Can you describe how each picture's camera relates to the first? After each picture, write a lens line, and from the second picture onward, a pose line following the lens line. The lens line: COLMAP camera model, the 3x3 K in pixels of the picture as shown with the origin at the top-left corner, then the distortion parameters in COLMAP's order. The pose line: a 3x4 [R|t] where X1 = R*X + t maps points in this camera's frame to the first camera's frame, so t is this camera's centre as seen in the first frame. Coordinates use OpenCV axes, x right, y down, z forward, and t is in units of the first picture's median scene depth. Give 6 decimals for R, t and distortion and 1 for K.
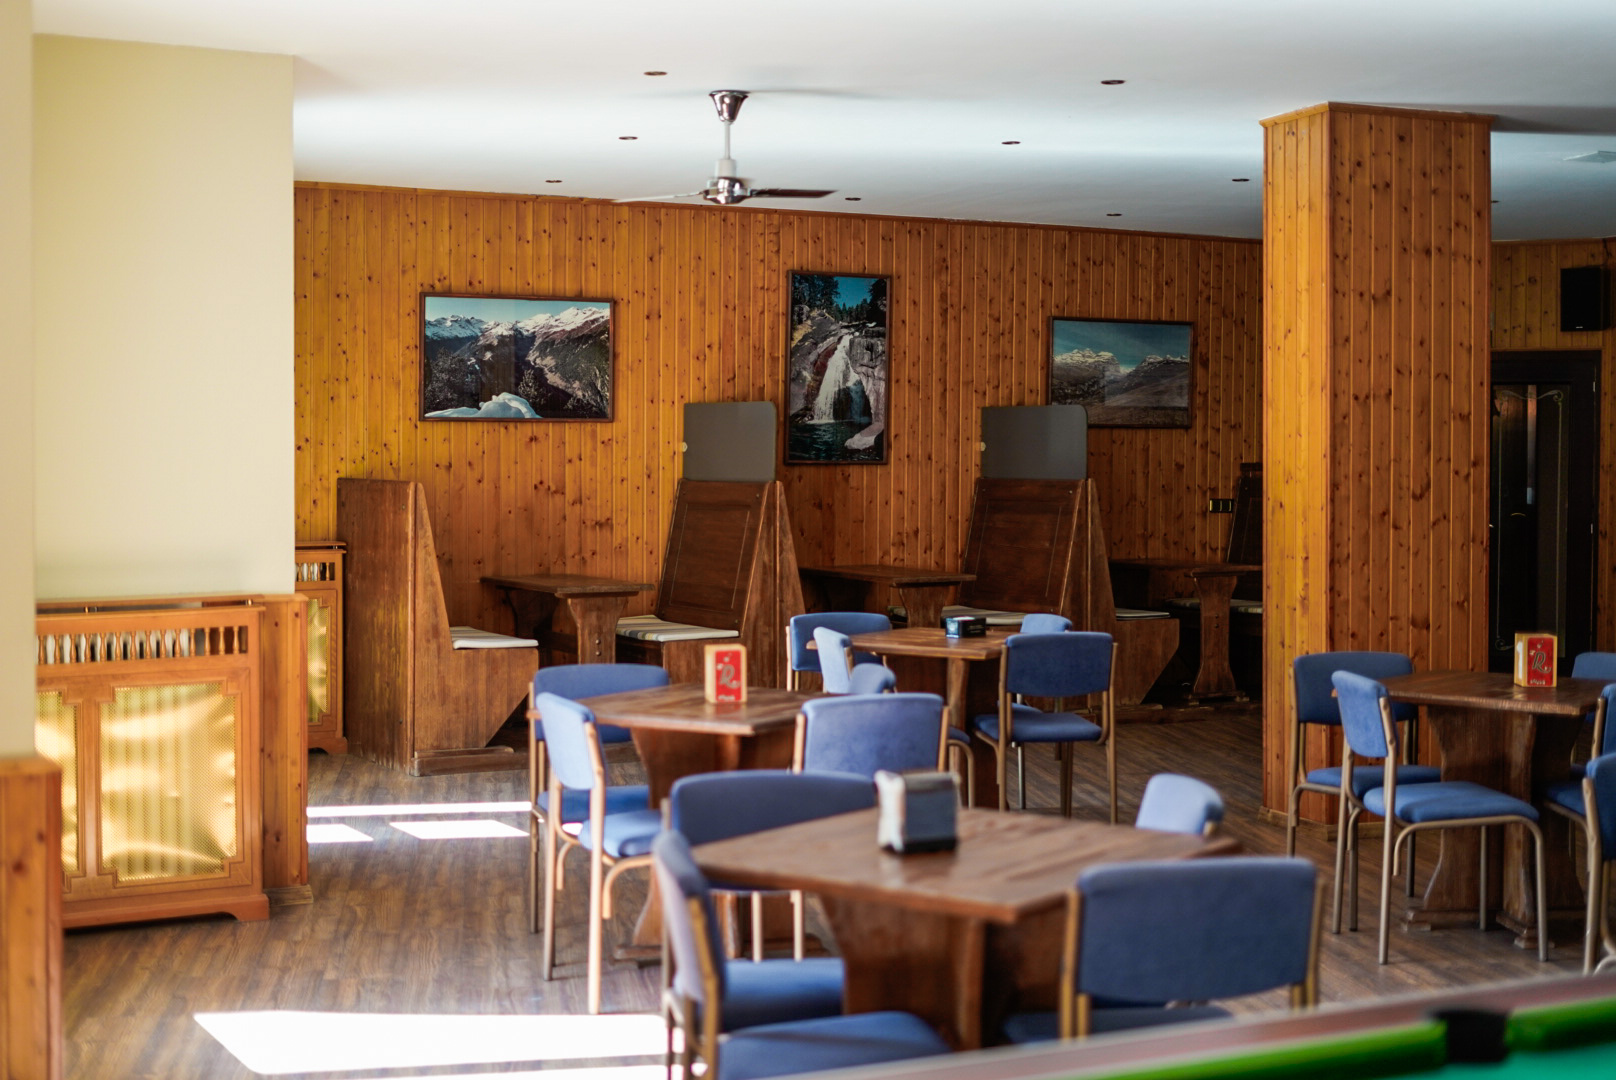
lens RADIAL K [[2374.1, 0, 808.9], [0, 2374.1, 538.8], [0, 0, 1]] dist [-0.026324, 0.000000]
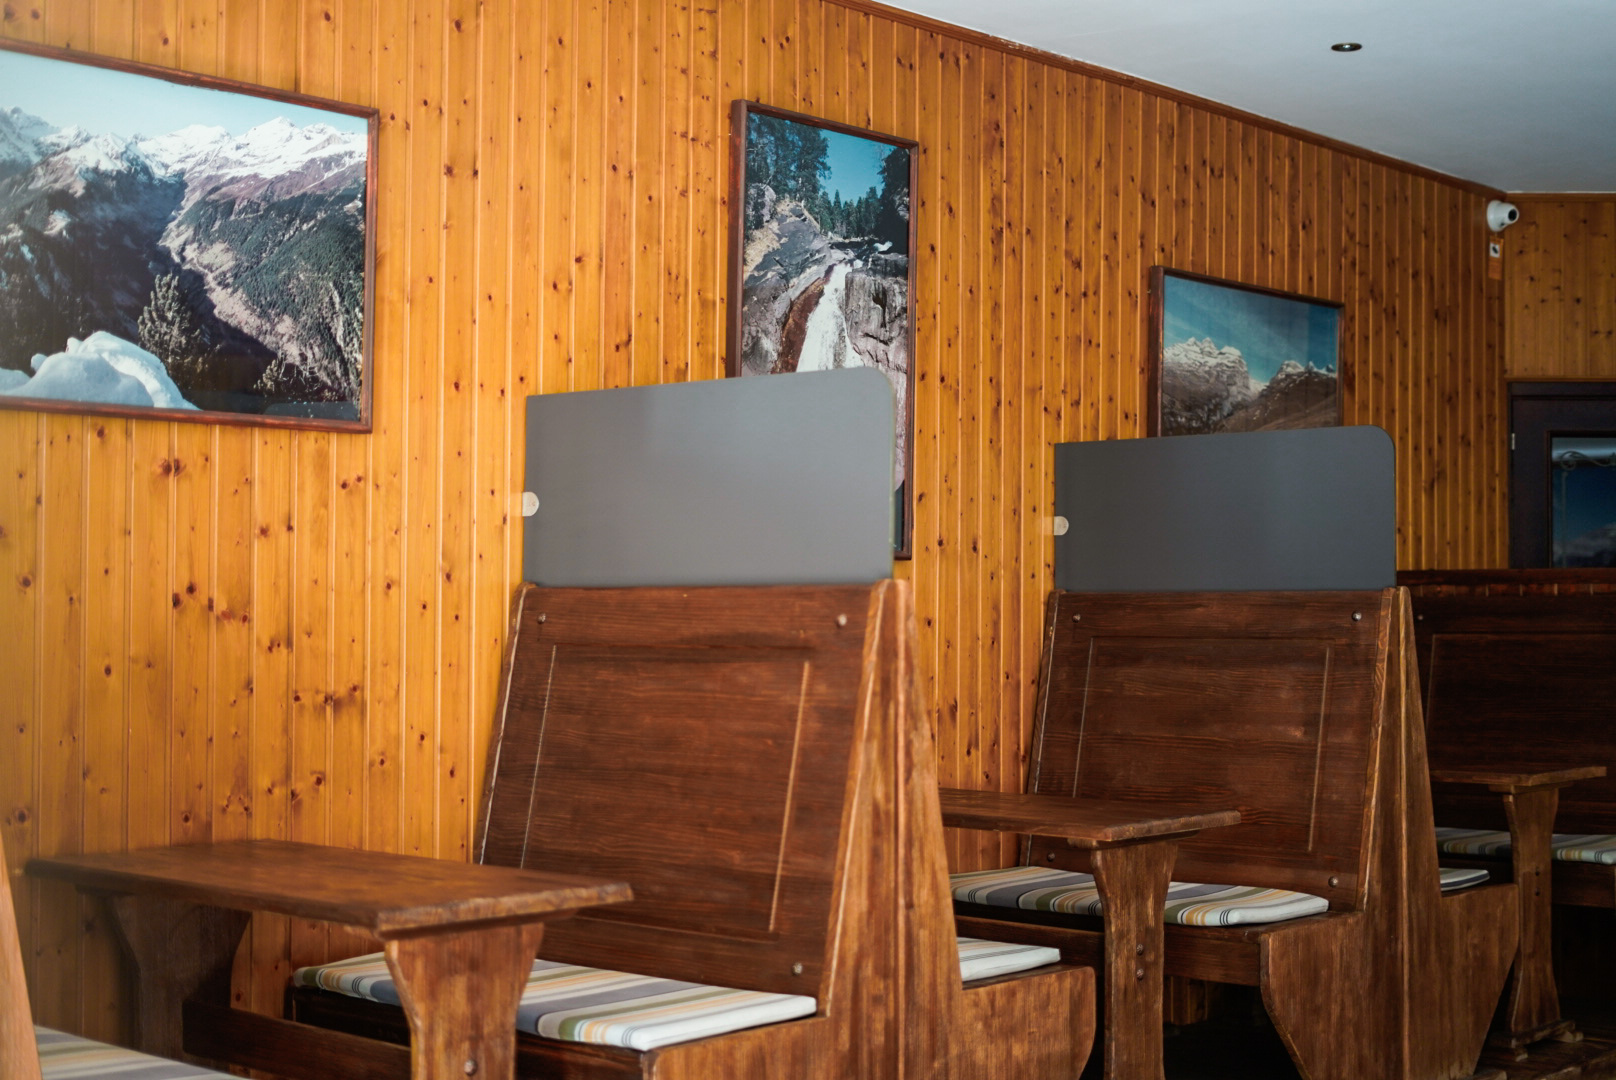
lens RADIAL K [[2374.1, 0, 805.2], [0, 2374.1, 540.5], [0, 0, 1]] dist [-0.026324, 0.000000]
pose [[0.947557, 0.009081, 0.319456, -0.135028], [0.012329, 0.997813, -0.064934, -0.006221], [-0.319348, 0.065467, 0.945374, 0.607305]]
